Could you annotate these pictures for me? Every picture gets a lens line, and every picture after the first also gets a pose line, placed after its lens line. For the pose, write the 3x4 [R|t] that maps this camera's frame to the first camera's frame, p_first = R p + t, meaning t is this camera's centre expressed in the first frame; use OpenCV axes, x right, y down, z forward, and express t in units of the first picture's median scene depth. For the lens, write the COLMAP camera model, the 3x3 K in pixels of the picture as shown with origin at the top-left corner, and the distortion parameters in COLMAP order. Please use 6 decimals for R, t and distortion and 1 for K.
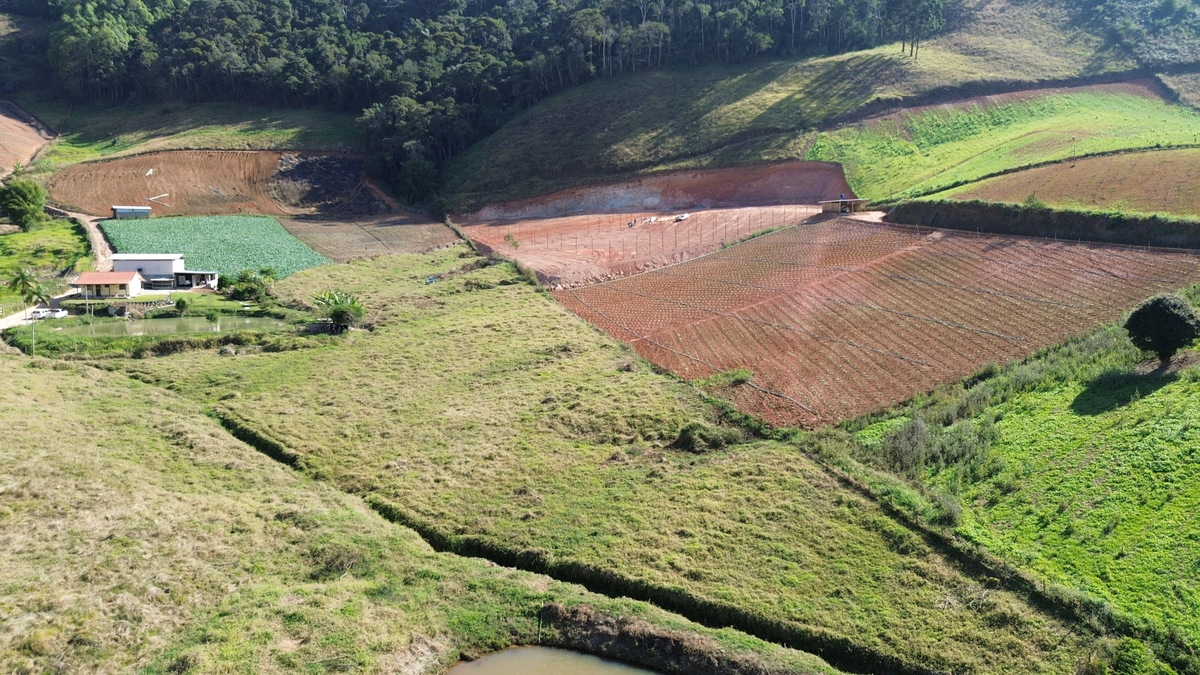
lens RADIAL K [[848.2, 0, 605.8], [0, 848.2, 339.2], [0, 0, 1]] dist [0.069435, -0.062107]
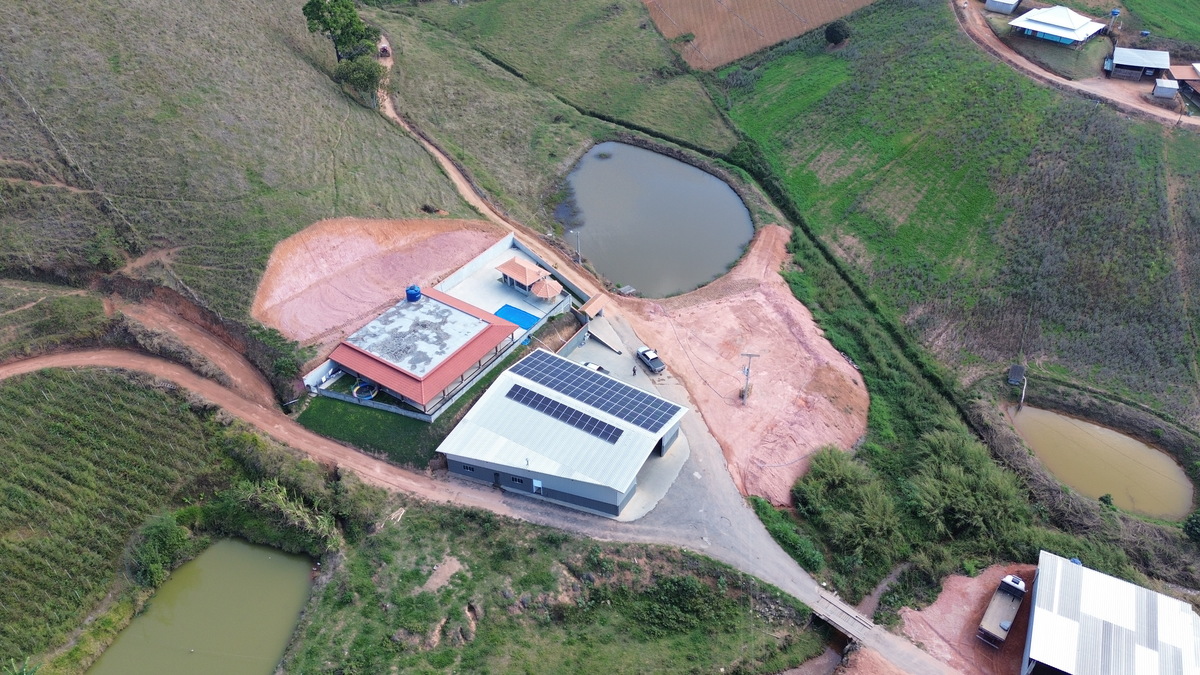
lens RADIAL K [[852.8, 0, 606.0], [0, 852.8, 332.5], [0, 0, 1]] dist [0.087073, -0.086520]
pose [[0.999024, 0.028097, -0.034080, 0.011765], [-0.005934, 0.849976, 0.526788, -0.228956], [0.043768, -0.526072, 0.849313, -0.664360]]
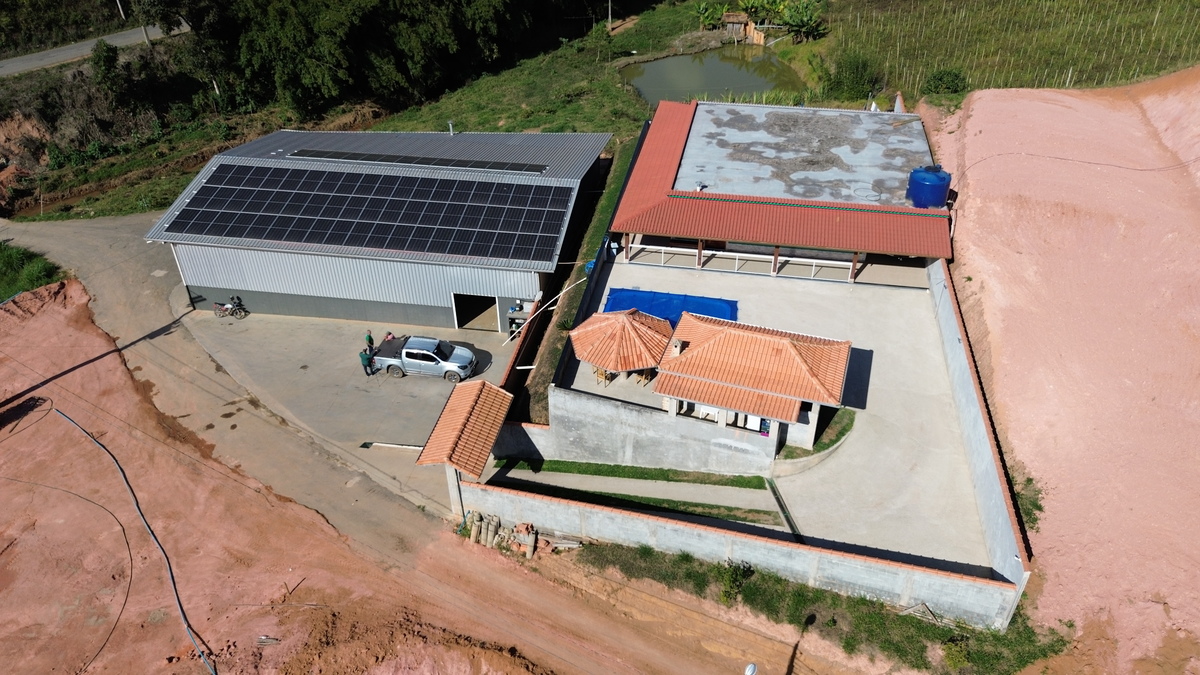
lens RADIAL K [[854.8, 0, 602.0], [0, 854.8, 335.6], [0, 0, 1]] dist [0.067151, -0.060928]
pose [[-0.940536, 0.199189, -0.275164, -0.000451], [-0.031137, 0.756074, 0.653745, -0.047757], [0.338263, 0.623438, -0.704913, -0.004507]]
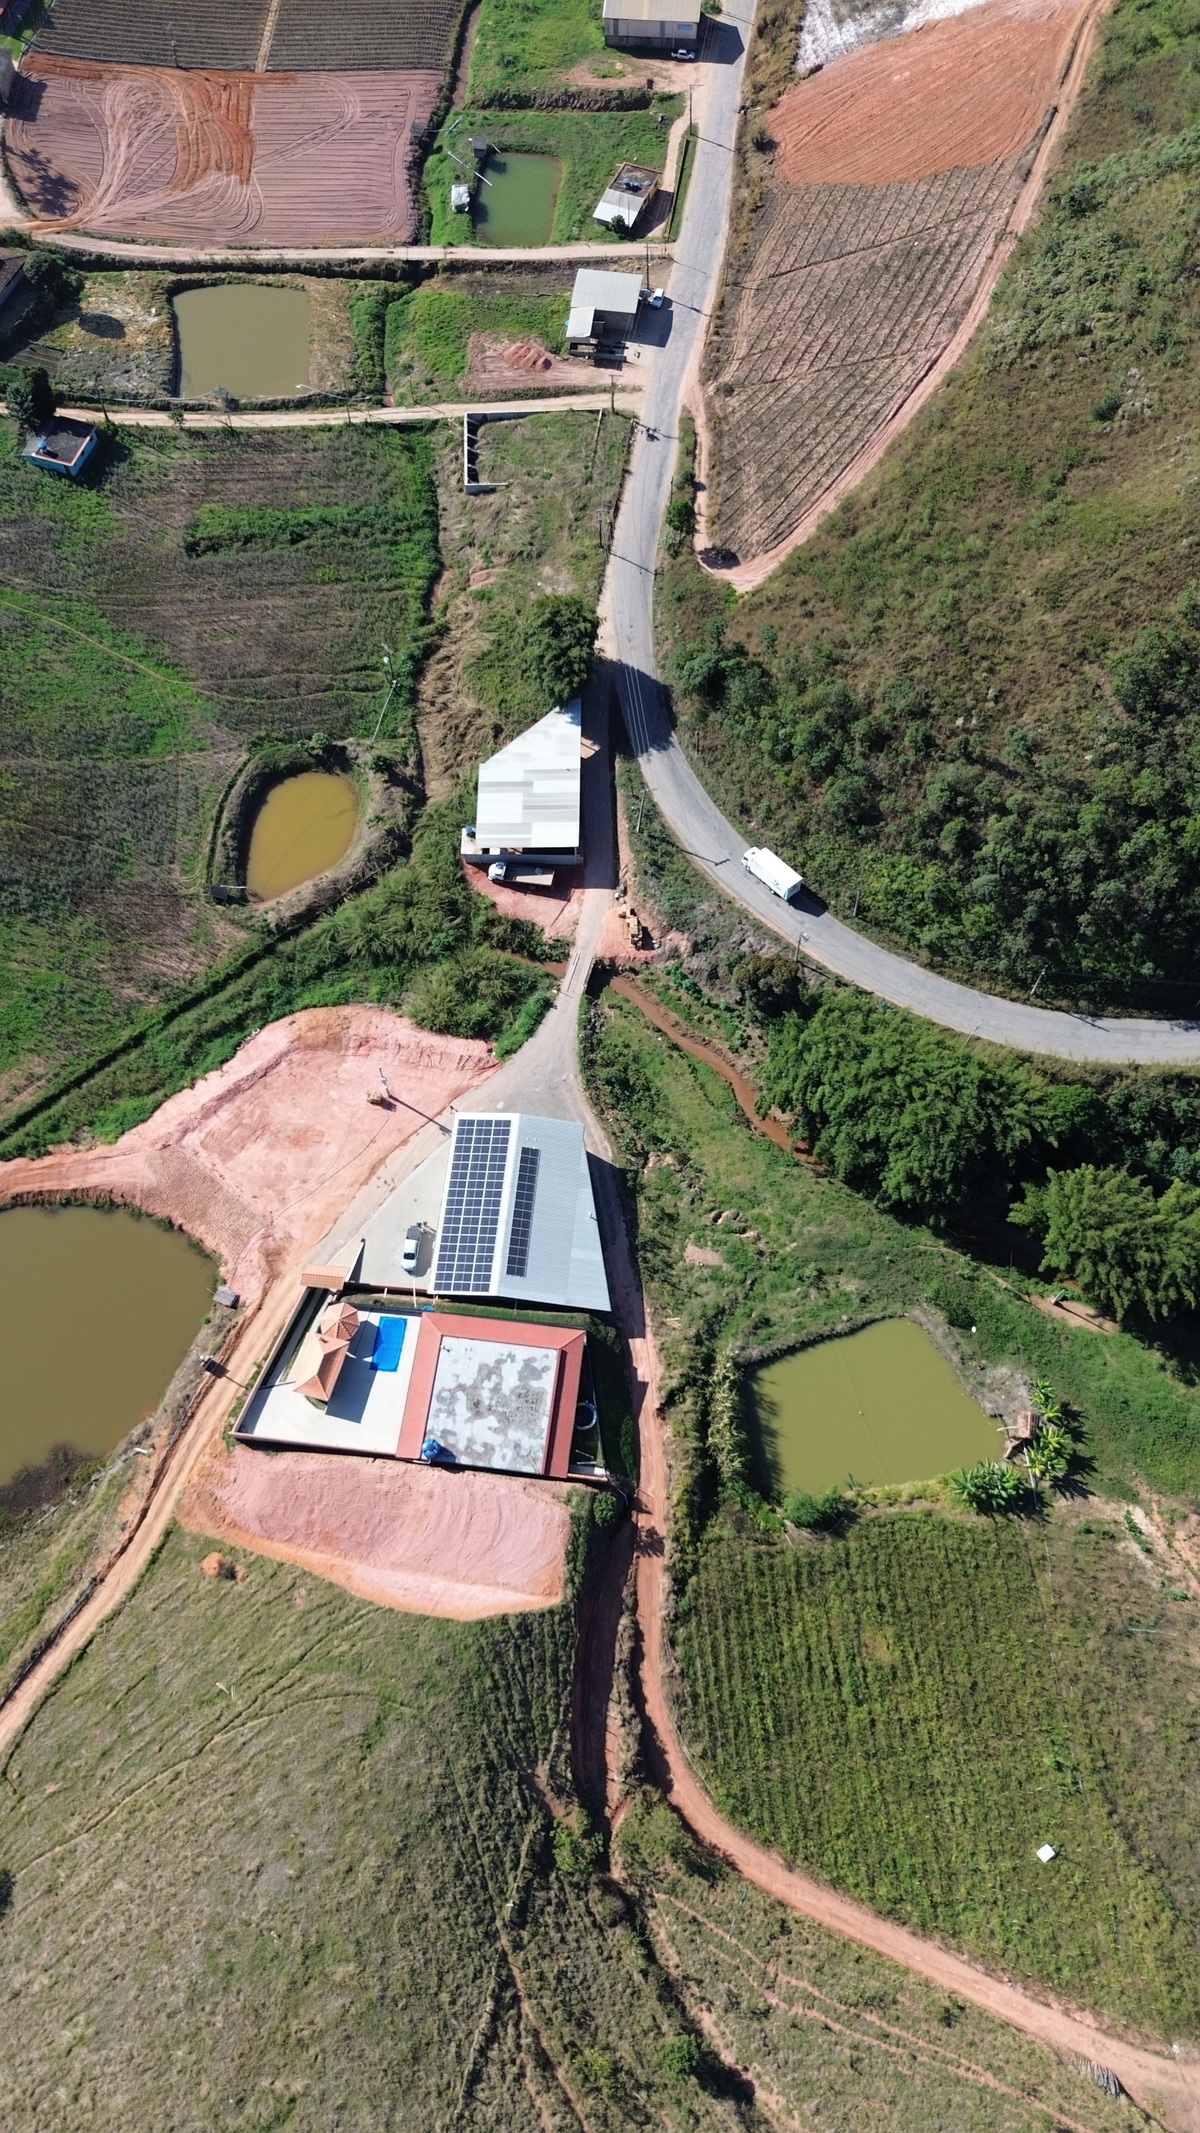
lens RADIAL K [[1519.4, 0, 606.1], [0, 1519.4, 1038.2], [0, 0, 1]] dist [0.067151, -0.060928]
pose [[-0.404210, -0.819362, 0.406521, -0.335984], [0.102737, 0.400964, 0.910315, -0.774830], [-0.908878, 0.409723, -0.077895, -0.264175]]
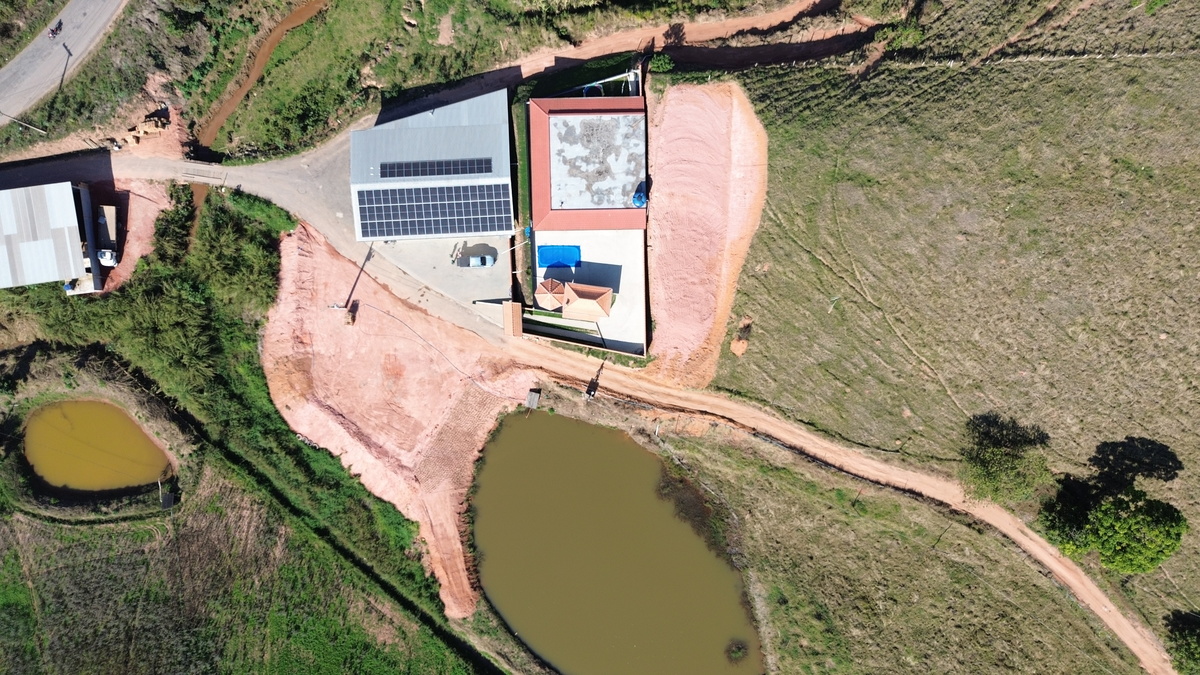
lens RADIAL K [[859.3, 0, 603.6], [0, 859.3, 331.8], [0, 0, 1]] dist [0.073463, -0.073794]
pose [[-0.848424, 0.529215, 0.010395, -0.077967], [-0.055333, -0.108204, 0.992588, -0.554653], [0.526417, 0.841560, 0.121086, -0.159353]]
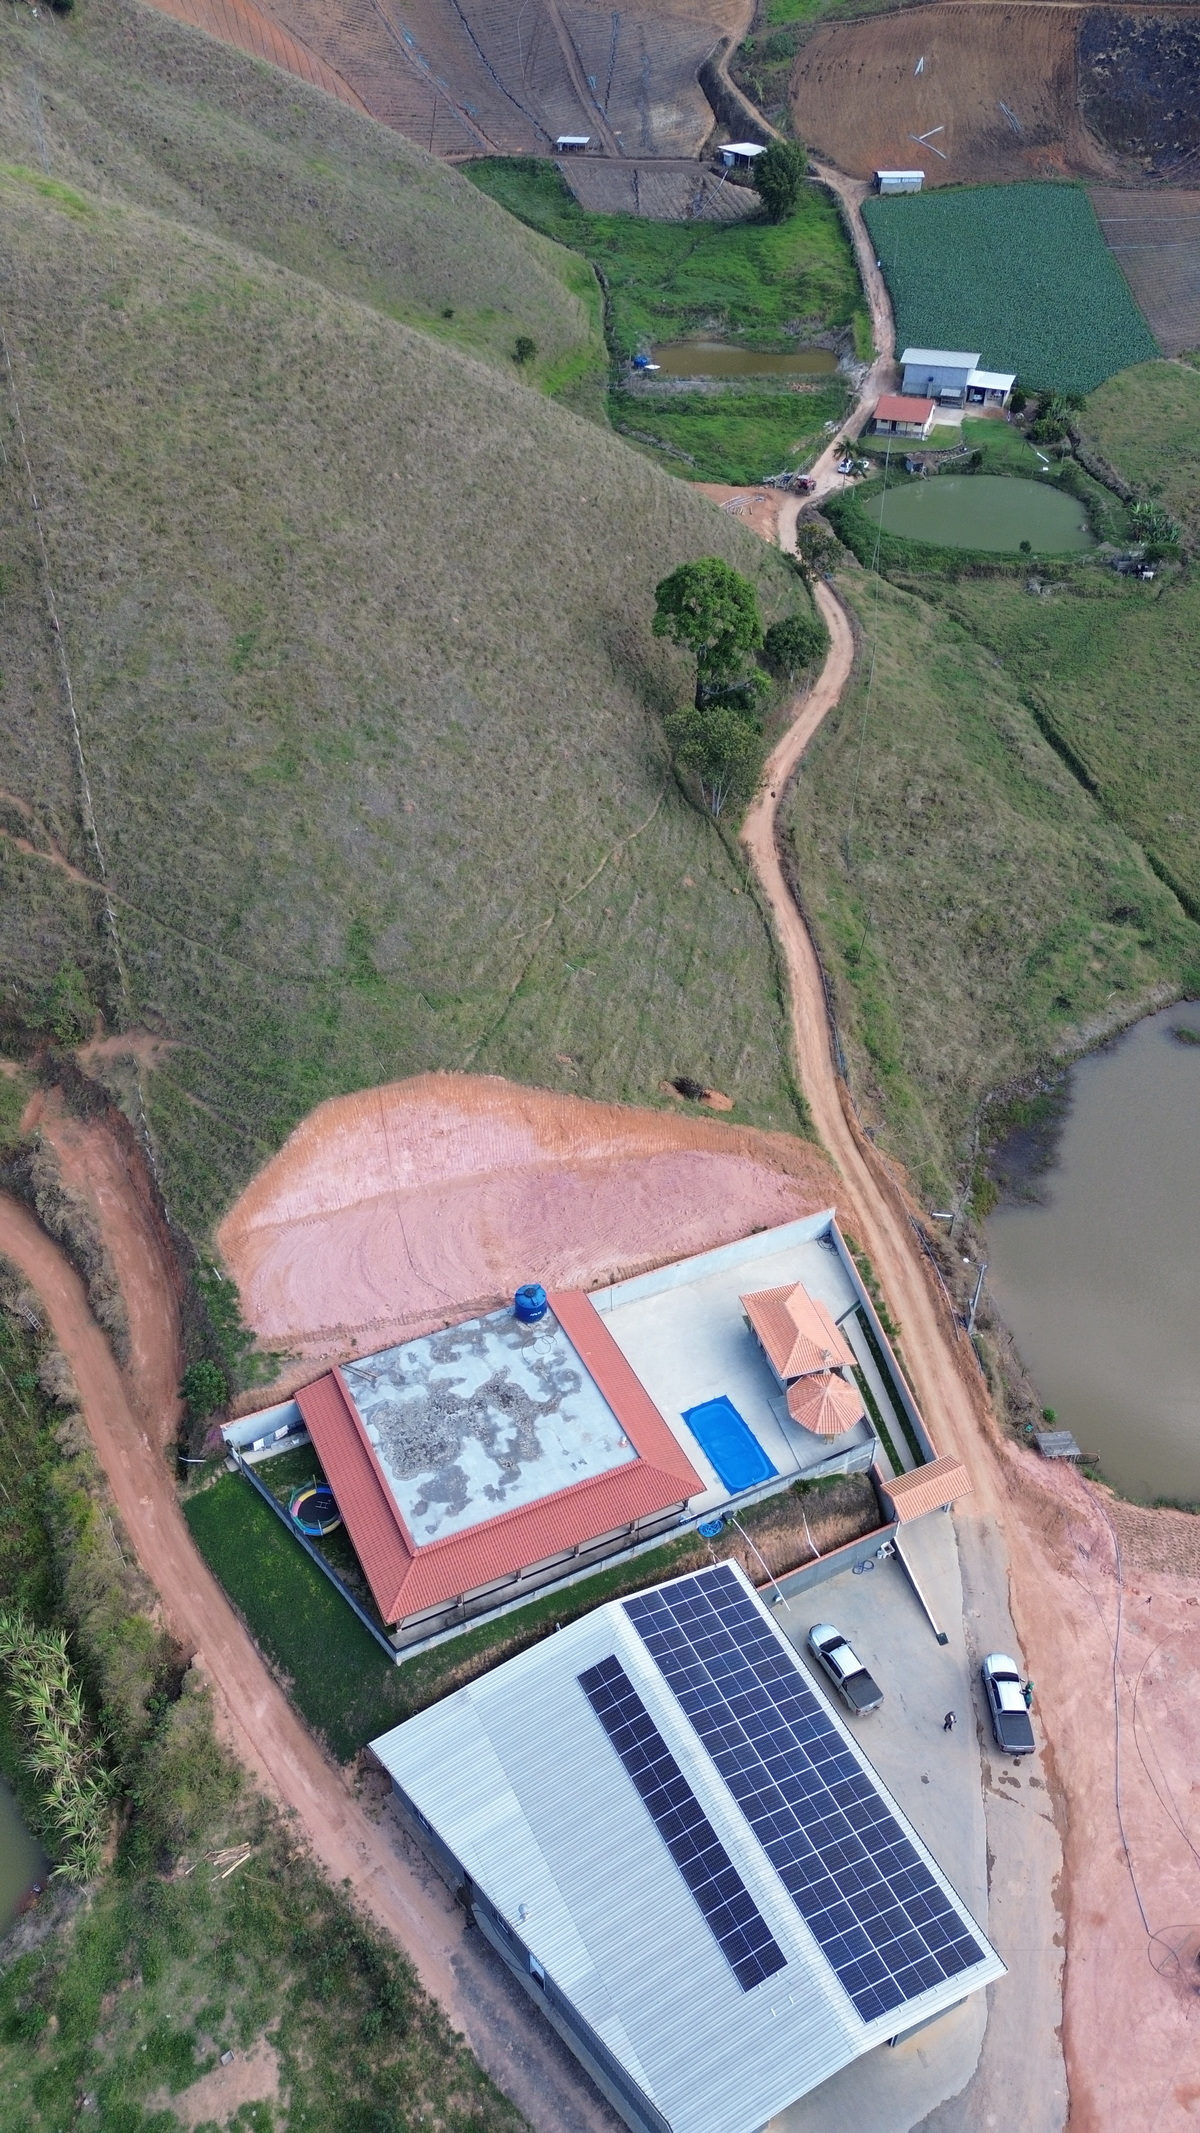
lens RADIAL K [[1507.6, 0, 596.3], [0, 1507.6, 1049.3], [0, 0, 1]] dist [0.069435, -0.062107]
pose [[0.833921, 0.344262, -0.431347, 0.047560], [-0.067939, 0.839682, 0.538812, -0.255734], [0.547687, -0.420021, 0.723617, -0.443463]]
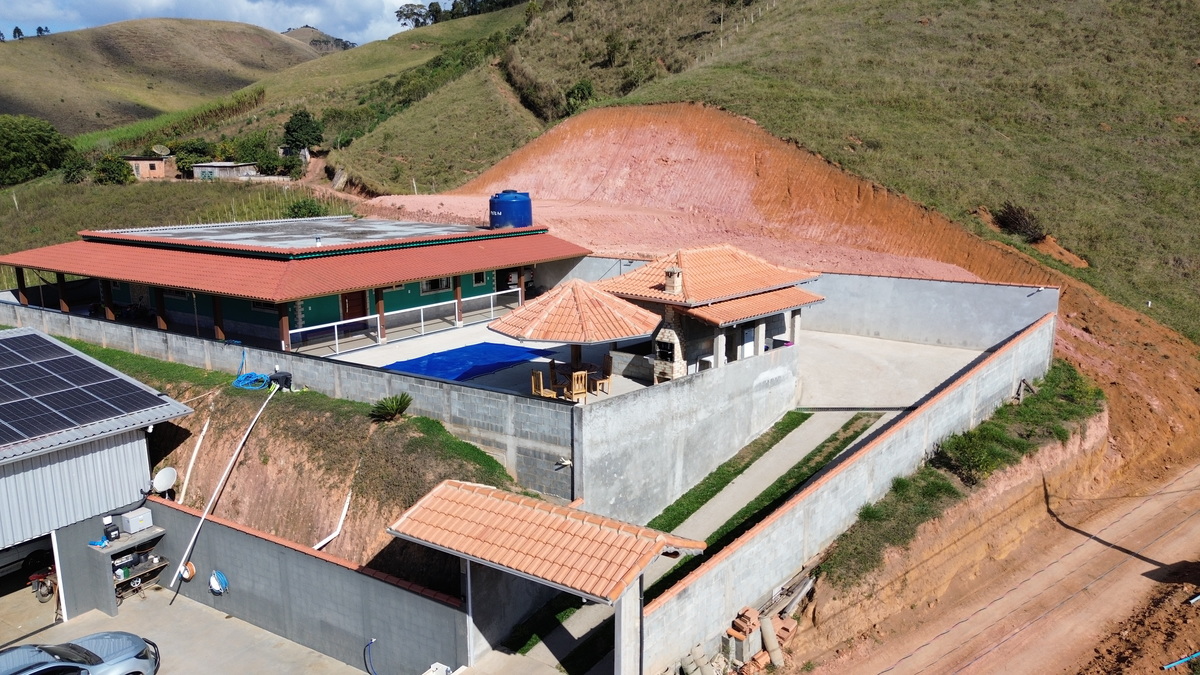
lens RADIAL K [[848.2, 0, 605.8], [0, 848.2, 339.2], [0, 0, 1]] dist [0.069435, -0.062107]
pose [[-0.053226, 0.205106, -0.977291, 0.055156], [-0.111737, 0.971309, 0.209936, 0.046424], [0.992311, 0.120373, -0.028781, -0.119744]]
